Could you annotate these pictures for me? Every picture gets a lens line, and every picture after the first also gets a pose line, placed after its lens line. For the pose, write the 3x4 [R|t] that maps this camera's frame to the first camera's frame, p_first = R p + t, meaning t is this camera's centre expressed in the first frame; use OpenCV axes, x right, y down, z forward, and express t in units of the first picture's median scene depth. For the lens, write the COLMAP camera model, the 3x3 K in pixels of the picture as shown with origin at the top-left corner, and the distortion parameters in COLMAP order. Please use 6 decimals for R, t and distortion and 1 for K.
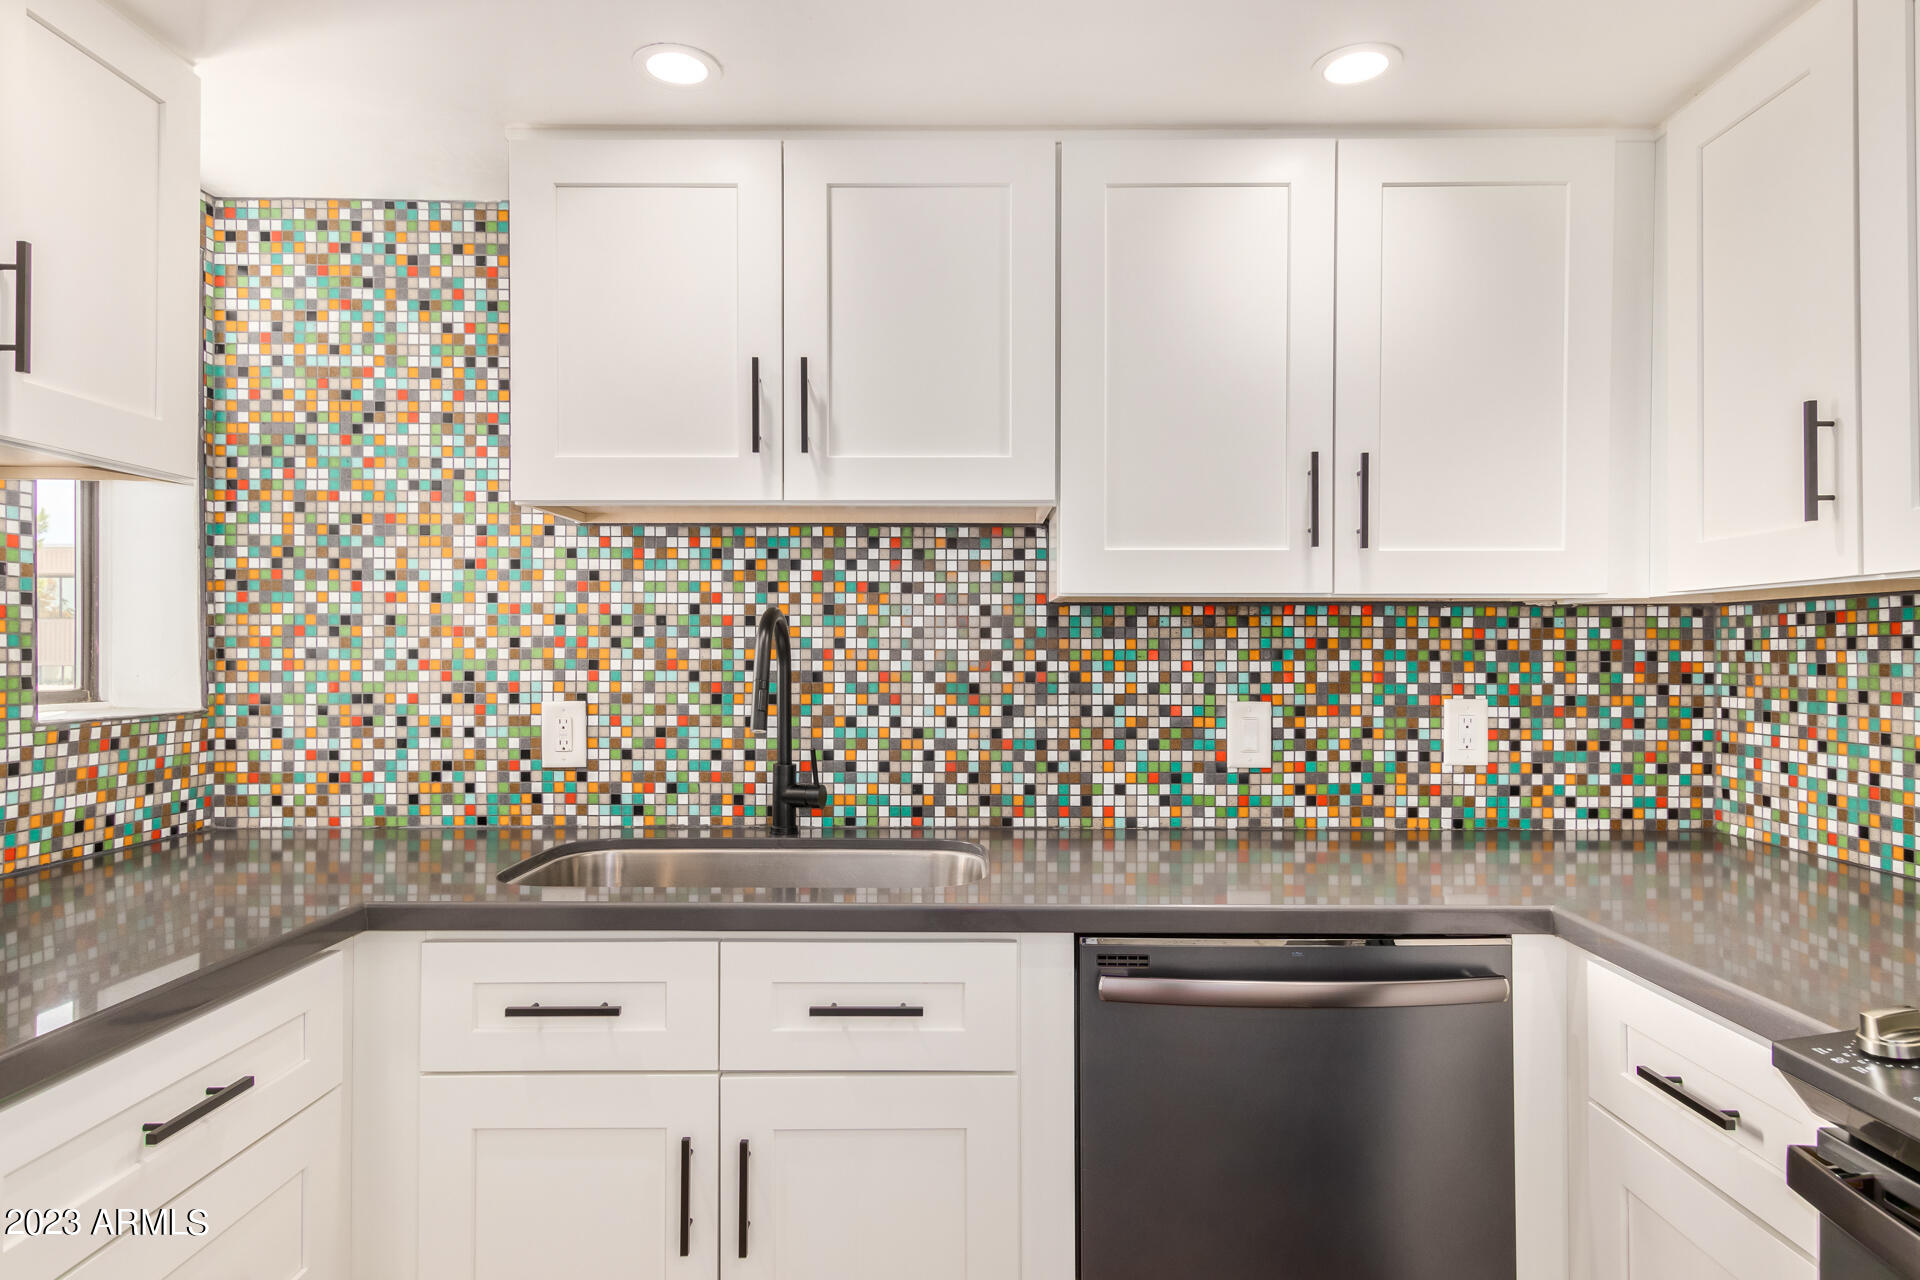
lens RADIAL K [[1119.1, 0, 983.9], [0, 1119.1, 649.0], [0, 0, 1]] dist [0.010714, 0.001357]
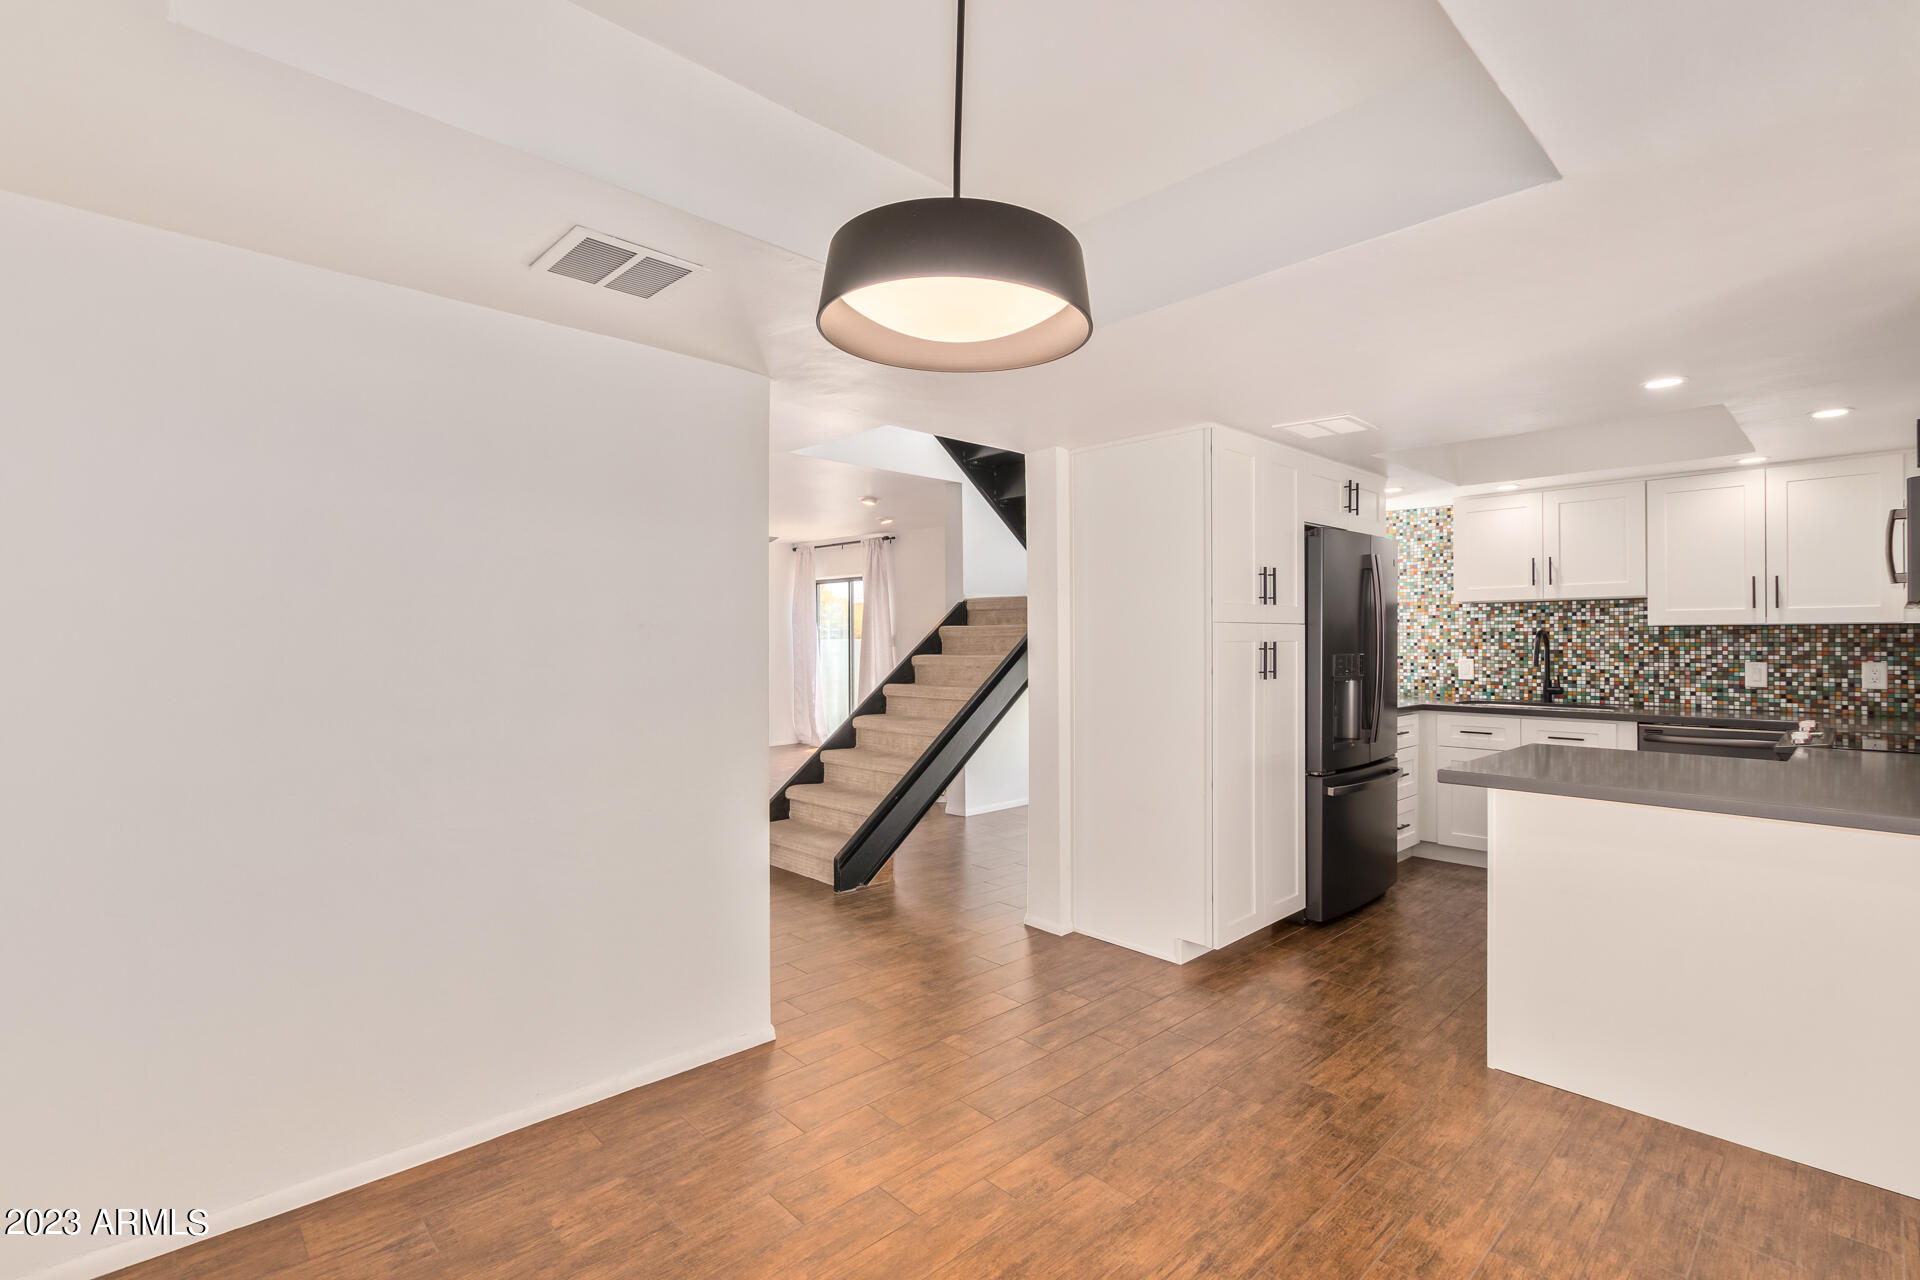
lens RADIAL K [[871.5, 0, 949.3], [0, 871.5, 639.6], [0, 0, 1]] dist [0.002832, 0.000260]
pose [[0.676600, -0.004327, -0.736338, 0.464276], [0.005290, 0.999985, -0.001015, -0.014079], [0.736331, -0.003209, 0.676613, -1.785925]]
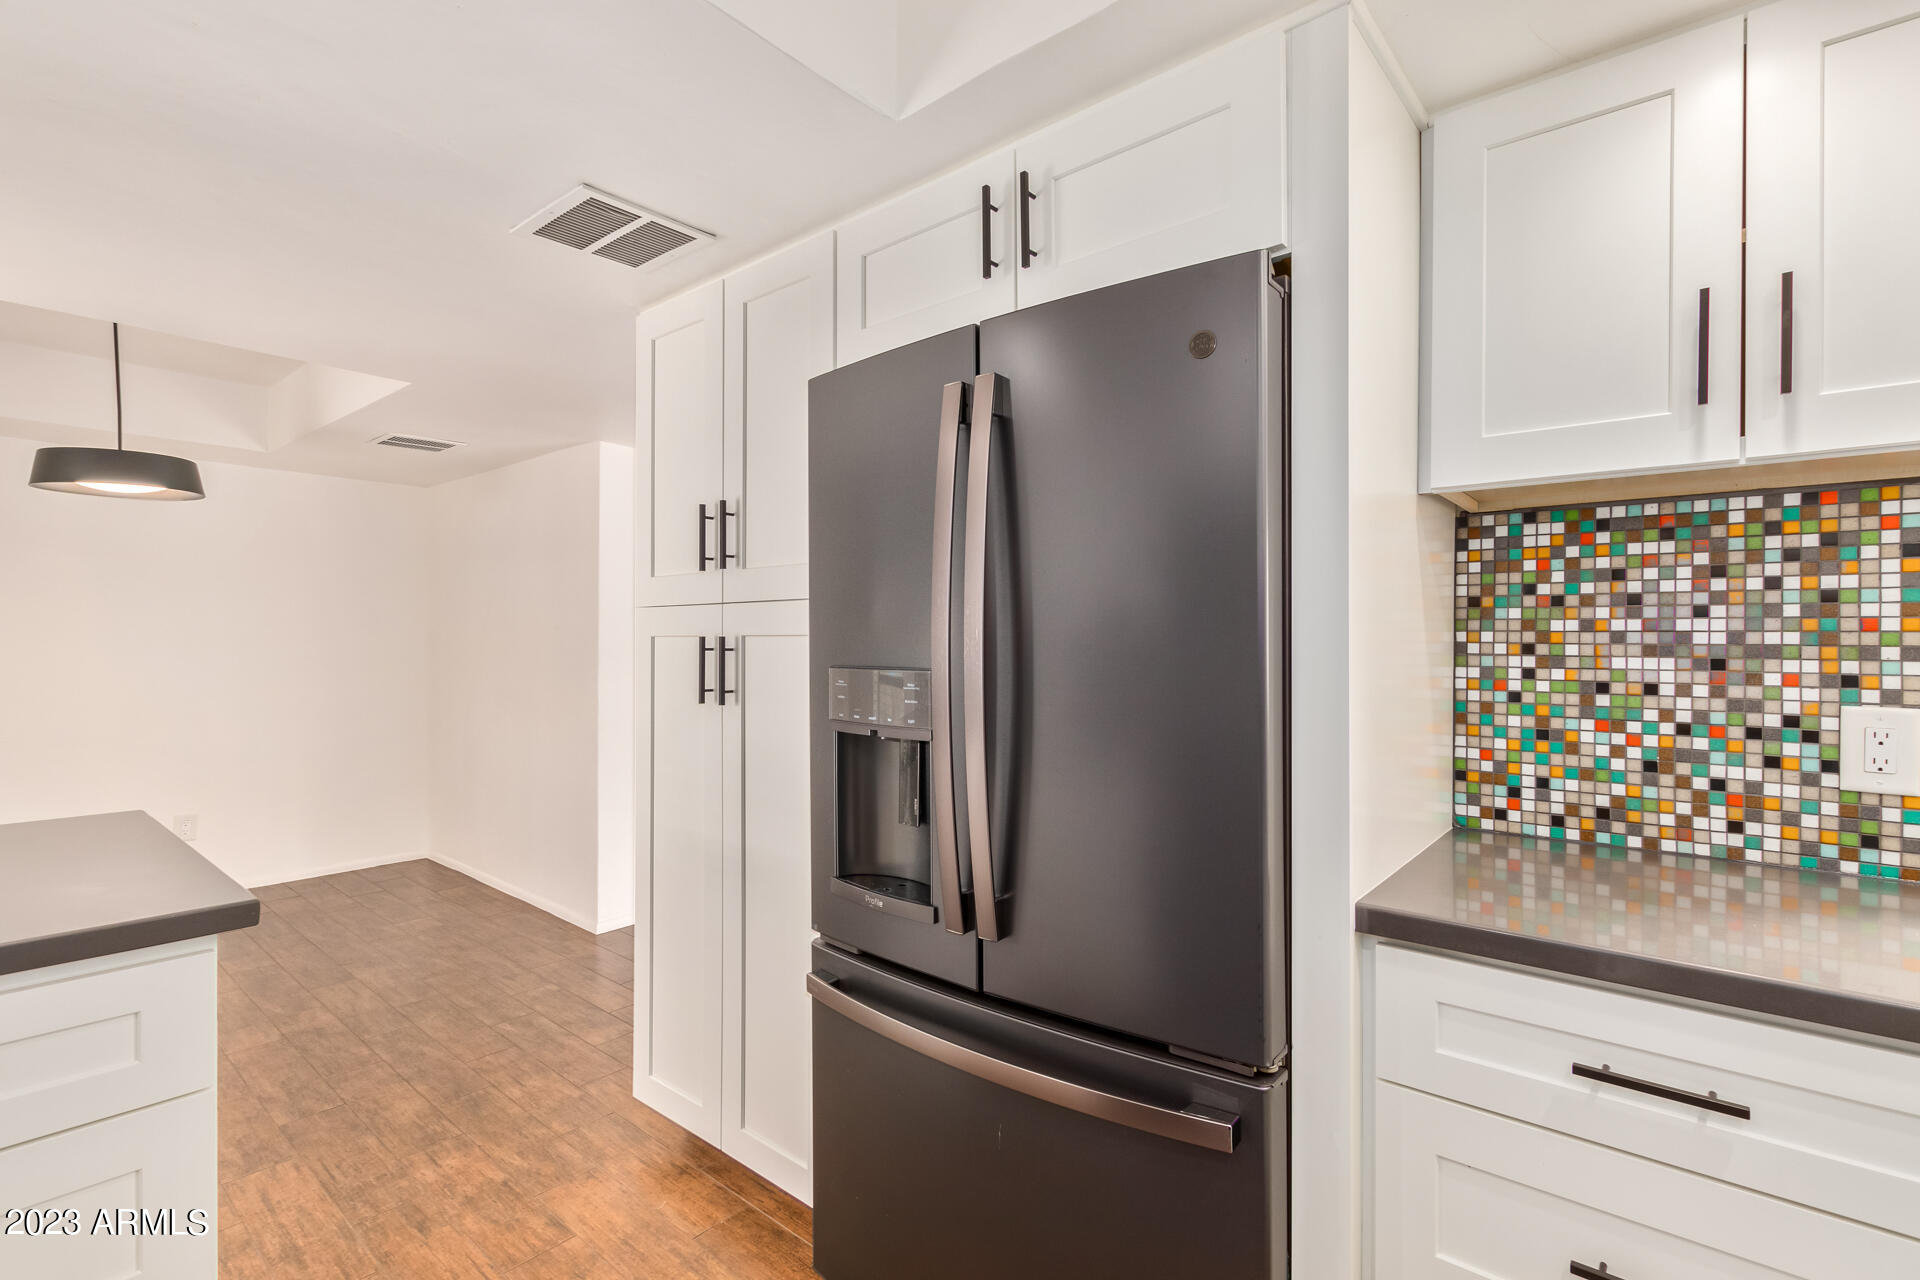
lens RADIAL K [[890.3, 0, 964.3], [0, 890.3, 645.4], [0, 0, 1]] dist [0.007577, 0.000135]
pose [[-0.656868, 0.005889, -0.753982, 0.186105], [0.001841, 0.999979, 0.006206, -0.005123], [0.754003, 0.002689, -0.656865, 0.566531]]
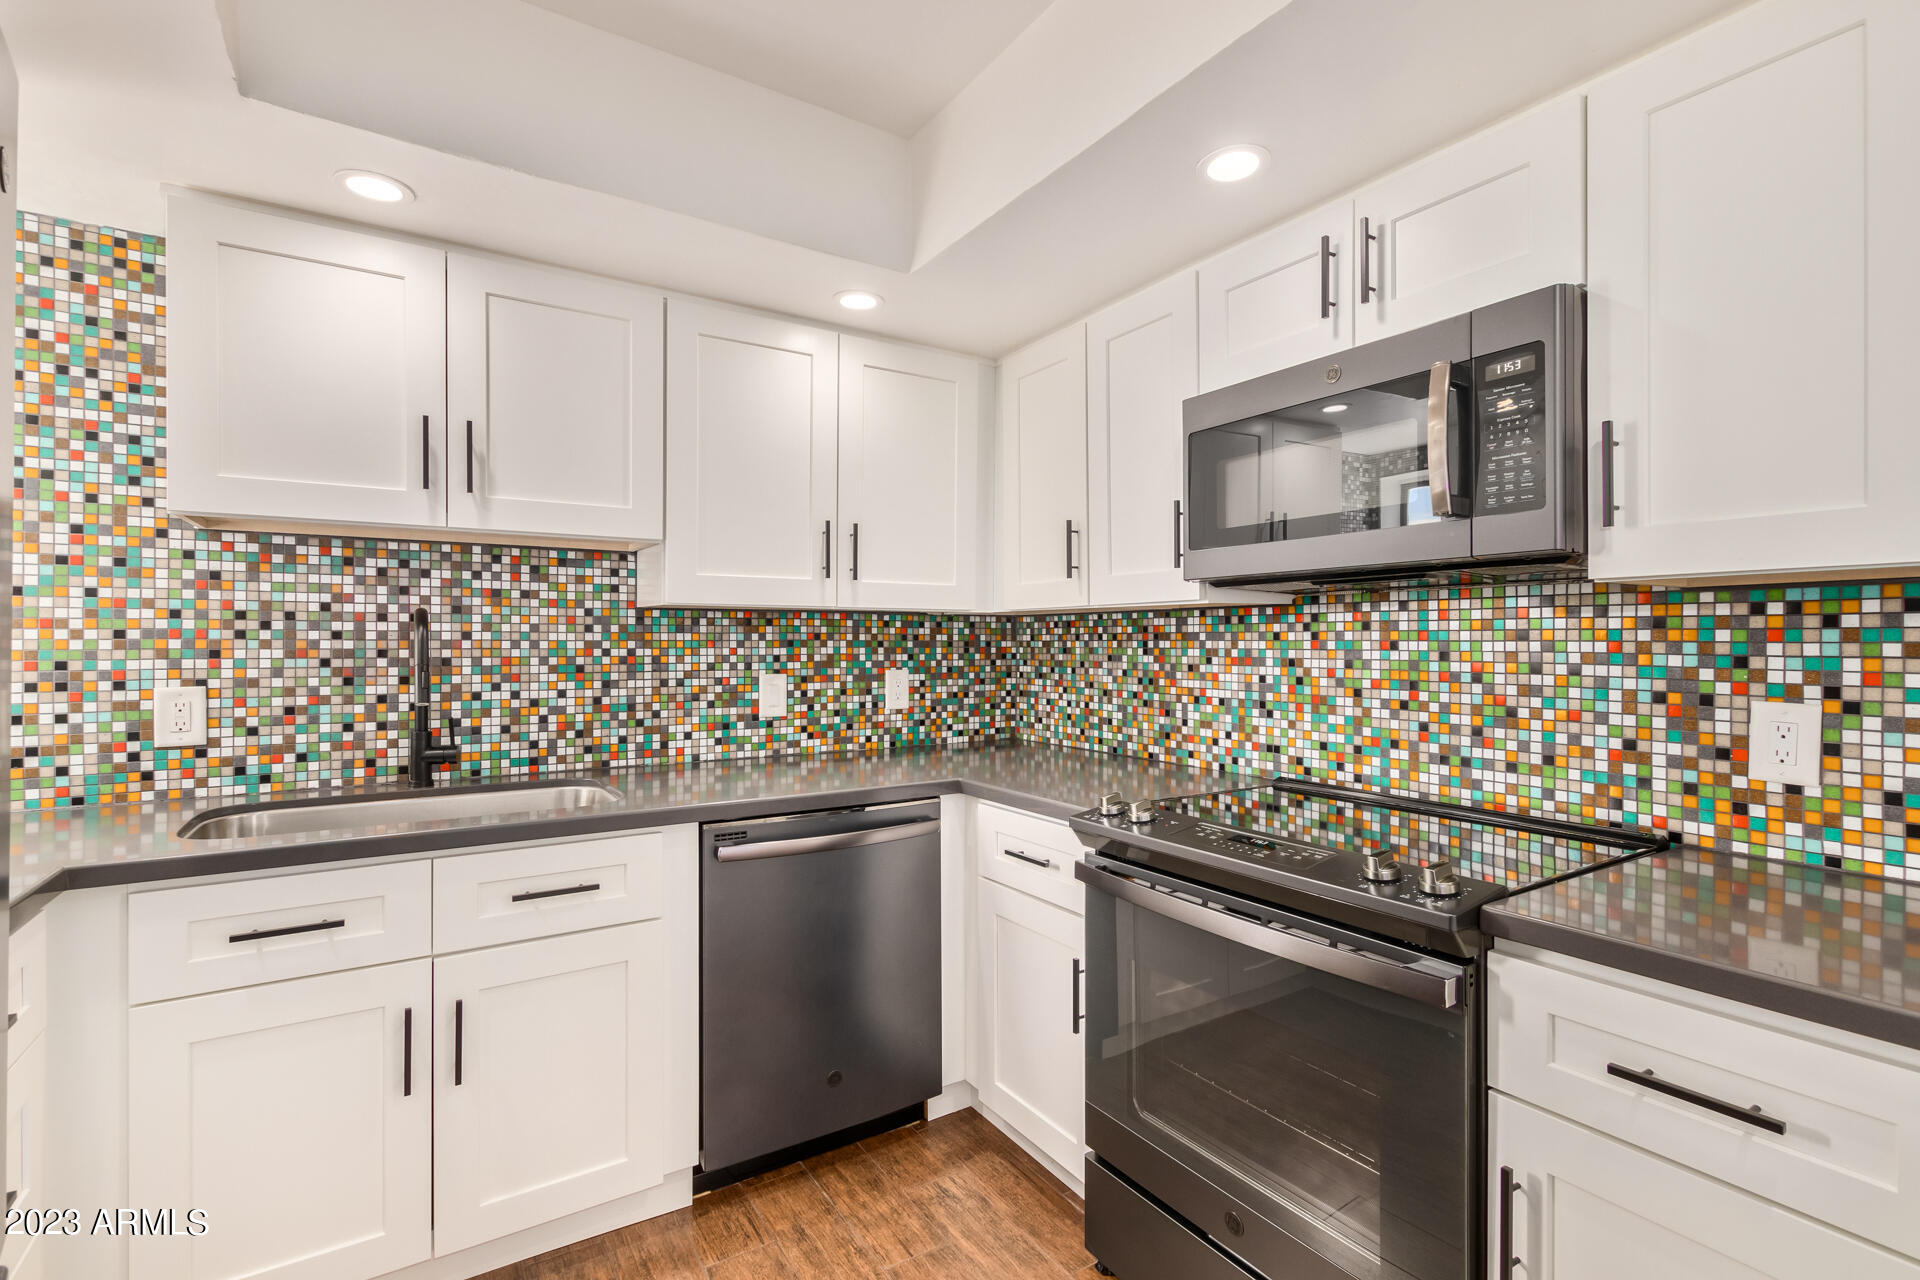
lens RADIAL K [[874.3, 0, 968.1], [0, 874.3, 640.3], [0, 0, 1]] dist [0.008316, -0.003652]
pose [[0.842210, -0.000359, 0.539149, -0.187425], [-0.000693, 0.999998, 0.001748, -0.002046], [-0.539149, -0.001846, 0.842209, -0.163524]]
